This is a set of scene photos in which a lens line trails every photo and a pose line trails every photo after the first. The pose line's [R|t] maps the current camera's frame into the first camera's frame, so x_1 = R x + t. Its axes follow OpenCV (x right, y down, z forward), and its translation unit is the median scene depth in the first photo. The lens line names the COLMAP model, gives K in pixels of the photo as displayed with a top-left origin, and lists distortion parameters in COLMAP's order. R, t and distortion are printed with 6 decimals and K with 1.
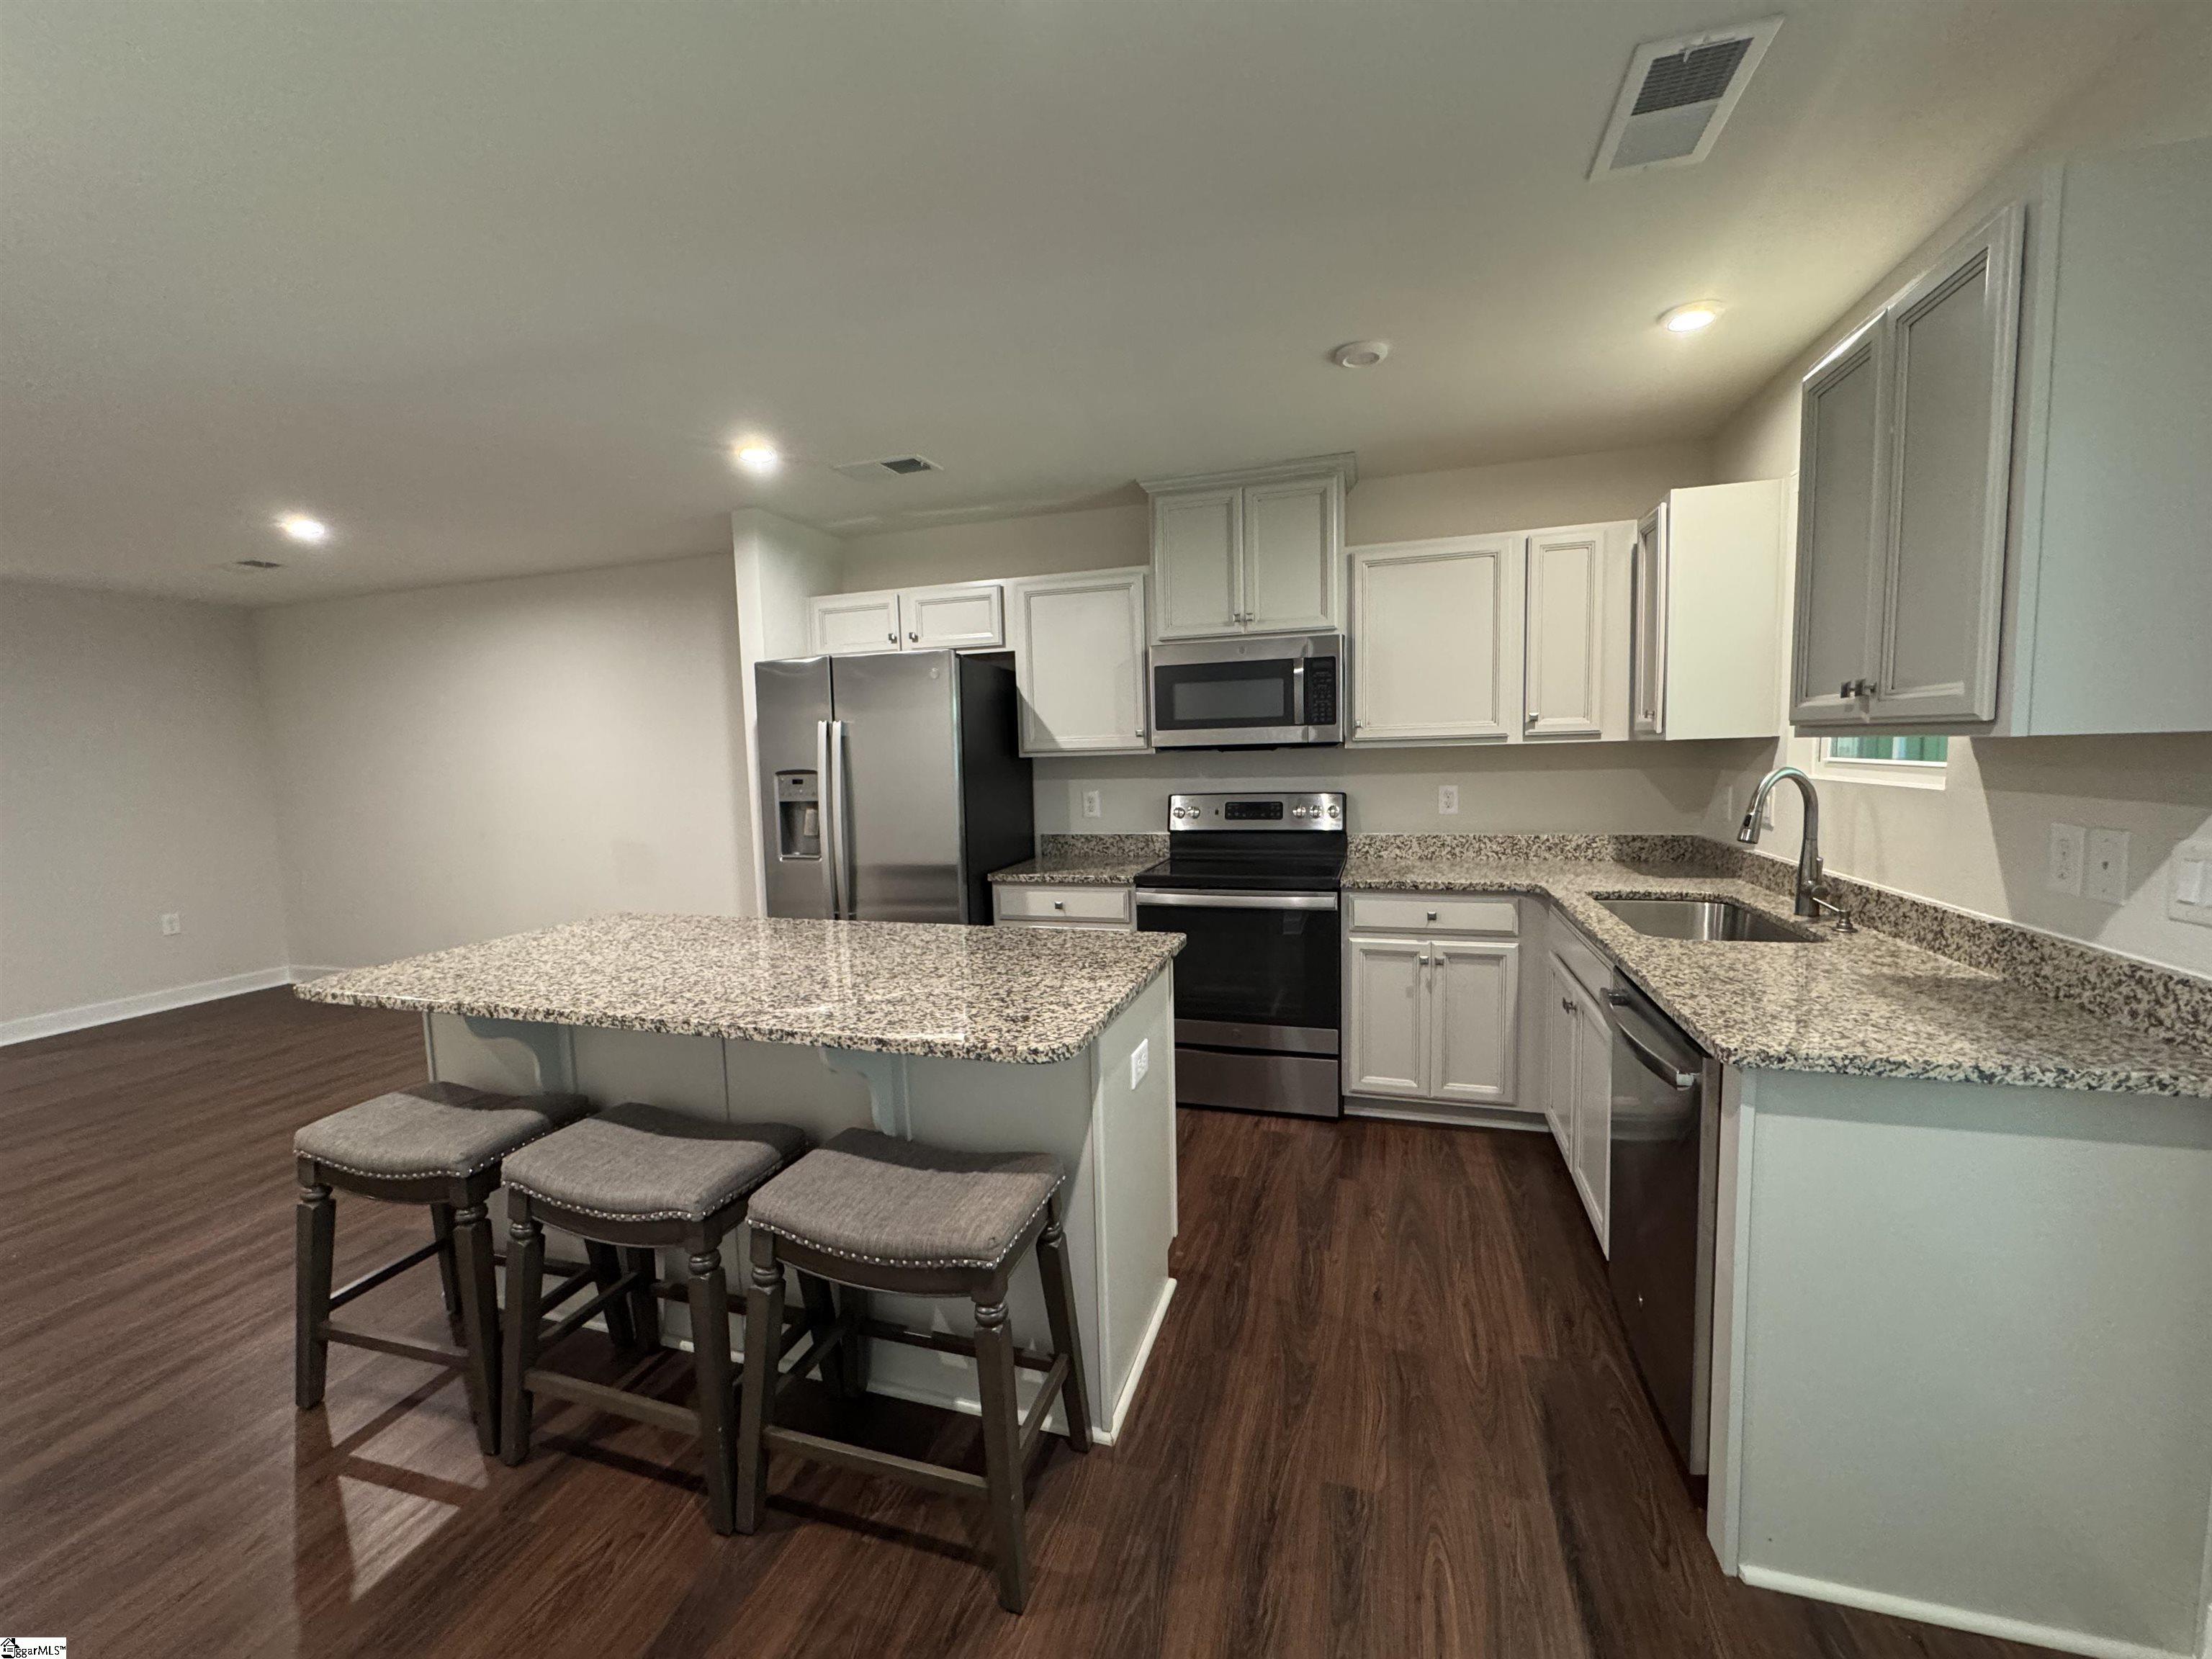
lens RADIAL K [[882.2, 0, 1106.0], [0, 882.2, 829.5], [0, 0, 1]] dist [-0.004533, 0.000540]
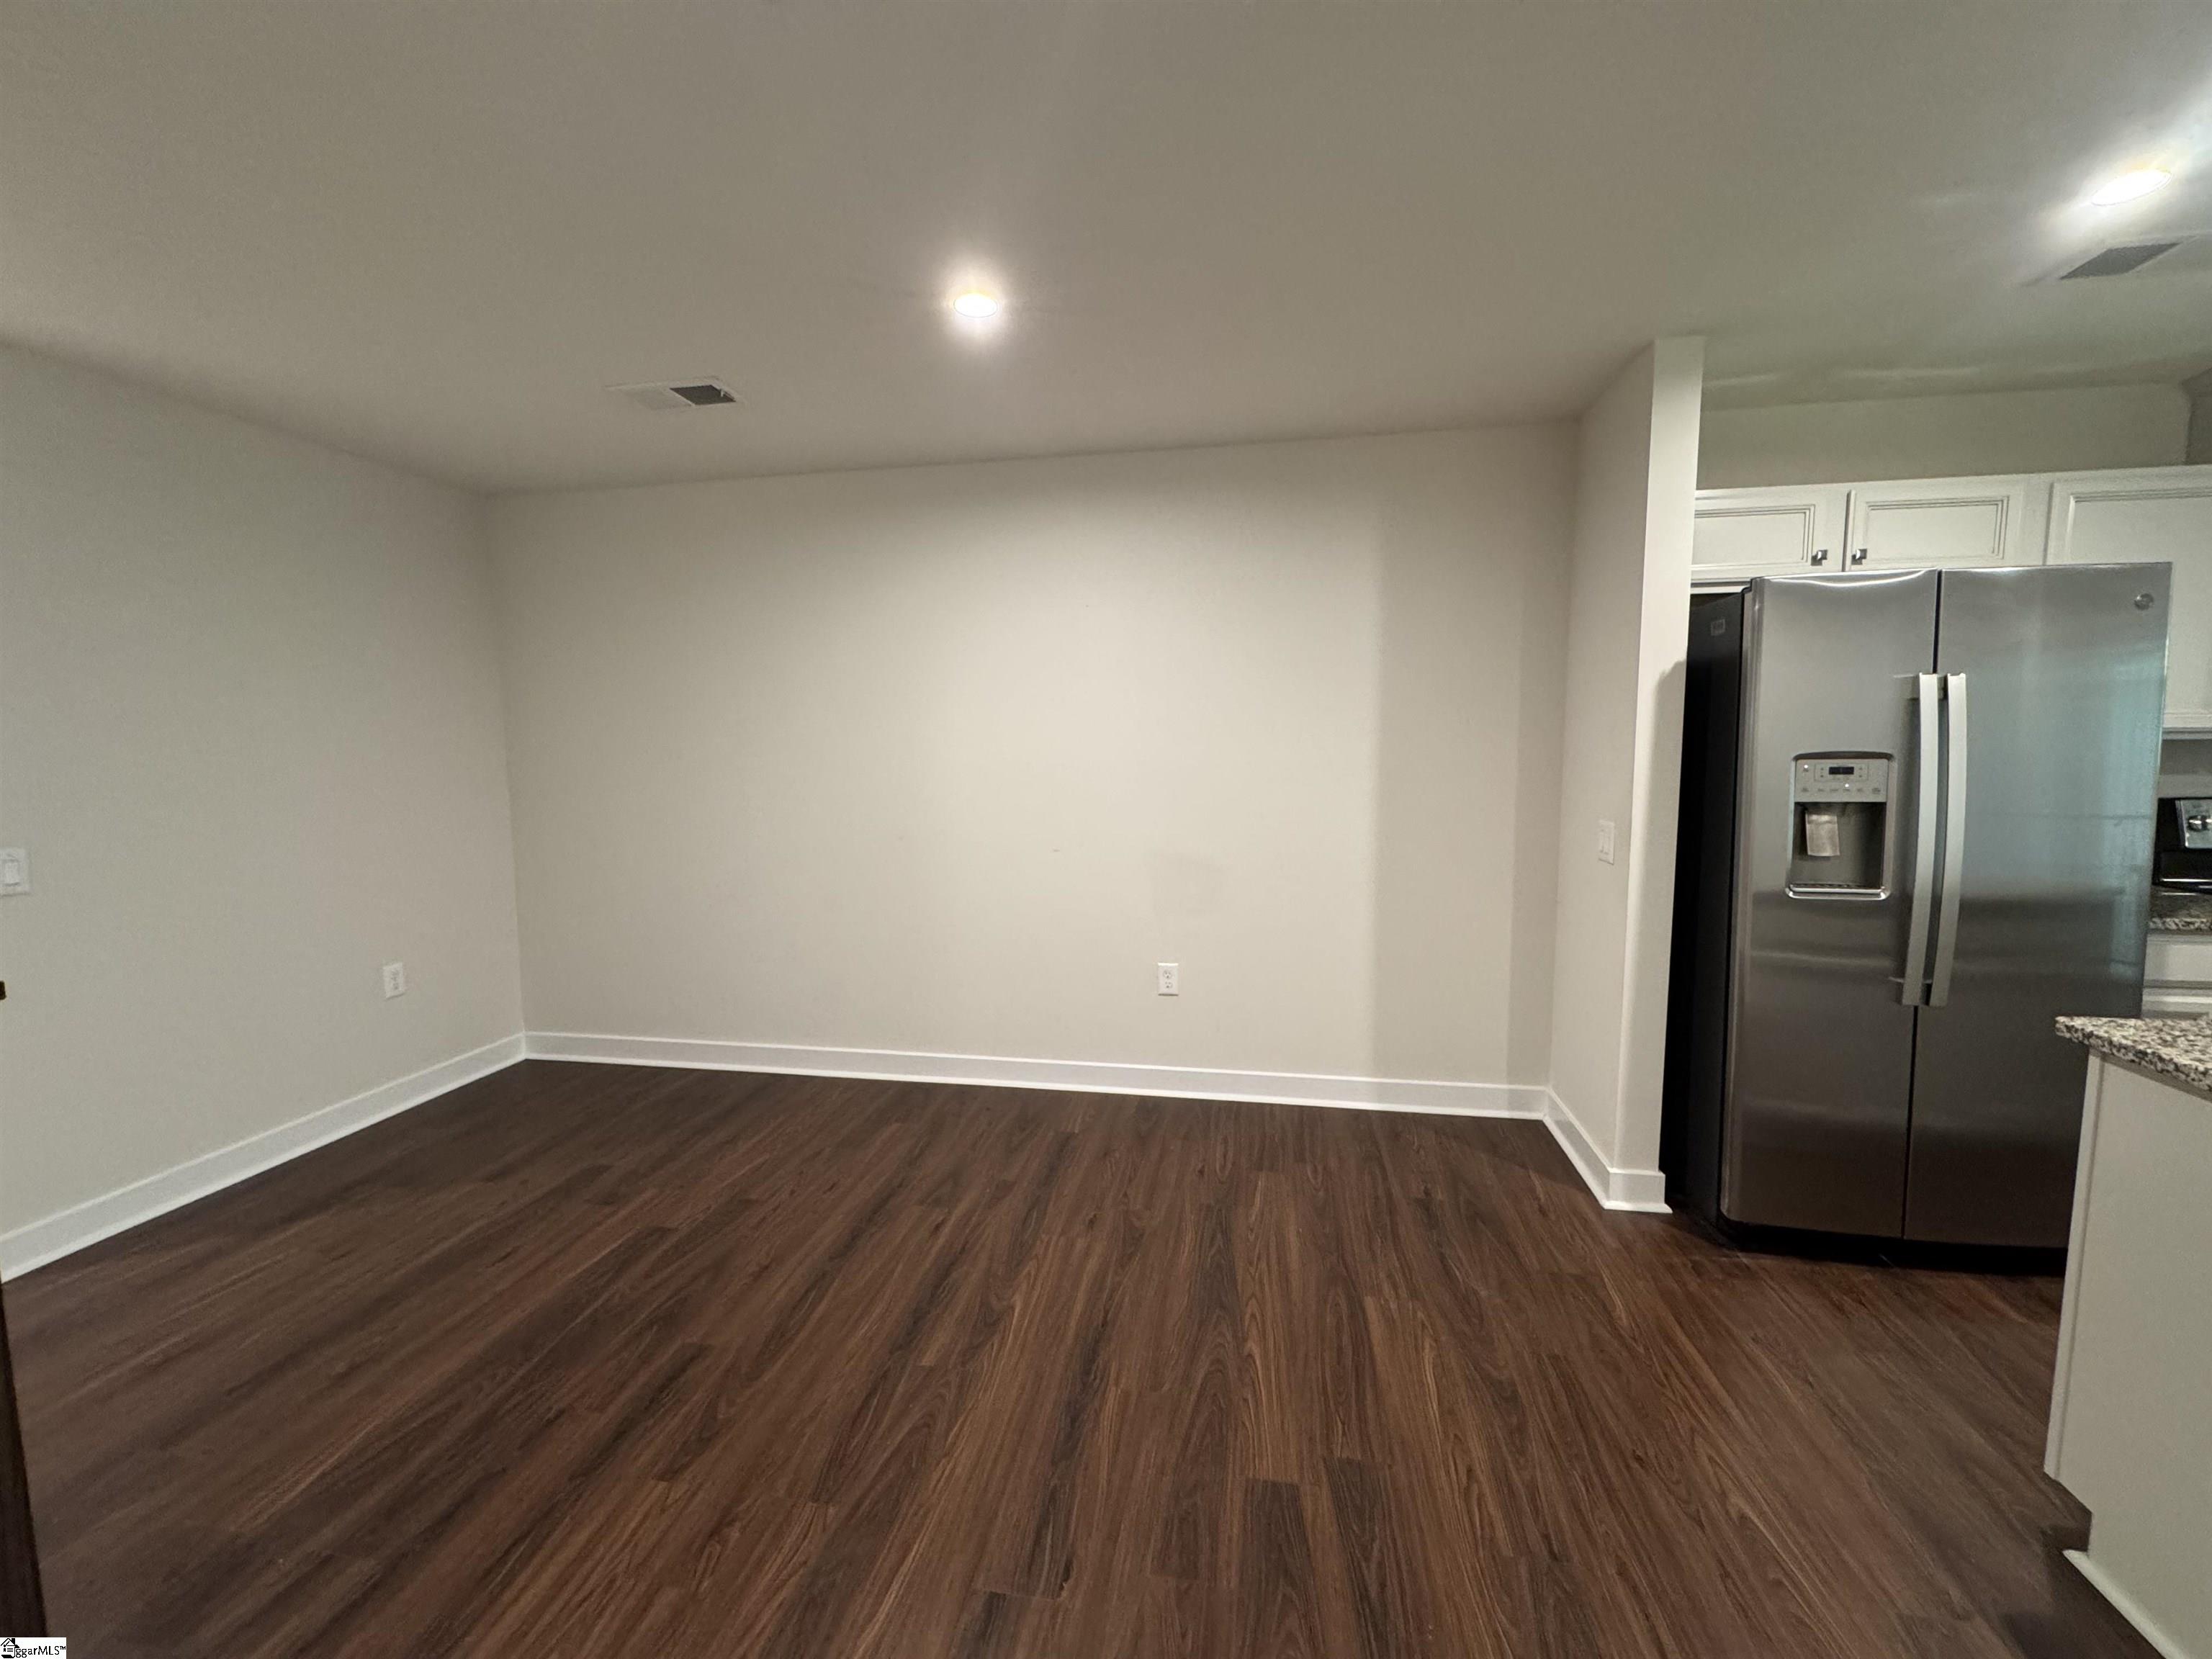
lens RADIAL K [[882.2, 0, 1106.0], [0, 882.2, 829.5], [0, 0, 1]] dist [-0.004533, 0.000540]
pose [[0.990885, 0.005135, 0.134616, -0.861946], [-0.006707, 0.999915, 0.011225, -0.014888], [-0.134547, -0.012026, 0.990834, 0.408699]]
